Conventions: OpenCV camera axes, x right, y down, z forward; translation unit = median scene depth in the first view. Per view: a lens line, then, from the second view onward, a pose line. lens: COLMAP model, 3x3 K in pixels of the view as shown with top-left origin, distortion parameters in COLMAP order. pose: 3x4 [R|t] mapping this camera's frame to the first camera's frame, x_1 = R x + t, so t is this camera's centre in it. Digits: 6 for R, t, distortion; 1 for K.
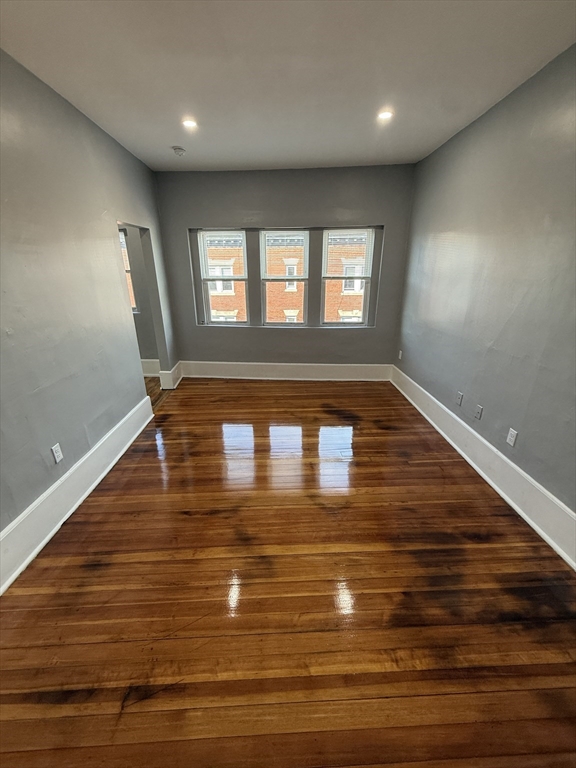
lens RADIAL K [[305.2, 0, 288.0], [0, 305.2, 380.8], [0, 0, 1]] dist [-0.001704, -0.000027]
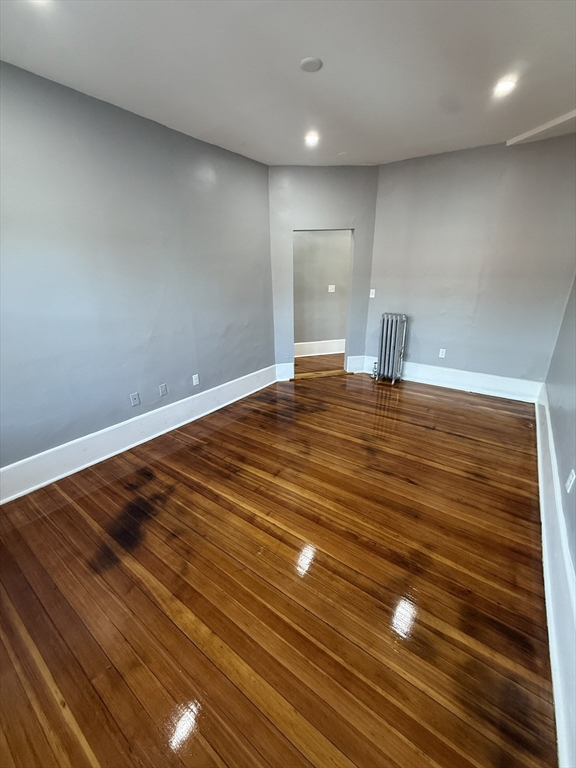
lens RADIAL K [[305.2, 0, 287.7], [0, 305.2, 382.2], [0, 0, 1]] dist [-0.001704, -0.000027]
pose [[-0.790064, -0.189380, 0.583038, -0.538258], [0.224415, 0.795715, 0.562561, -0.571625], [-0.570470, 0.575302, -0.586167, 1.643239]]
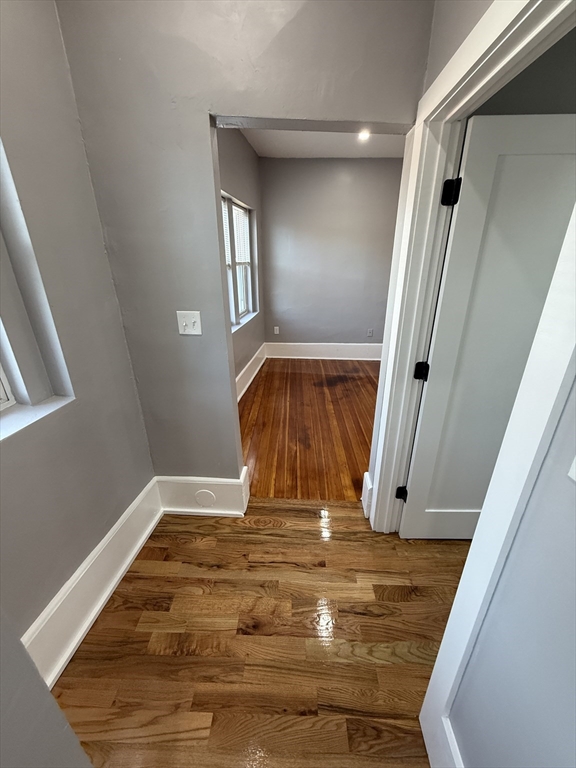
lens RADIAL K [[305.2, 0, 290.1], [0, 305.2, 382.8], [0, 0, 1]] dist [-0.001704, -0.000027]
pose [[0.053082, -0.369752, 0.927613, -1.483609], [0.333483, 0.882156, 0.332550, -0.532535], [-0.941260, 0.291691, 0.170133, 1.566562]]
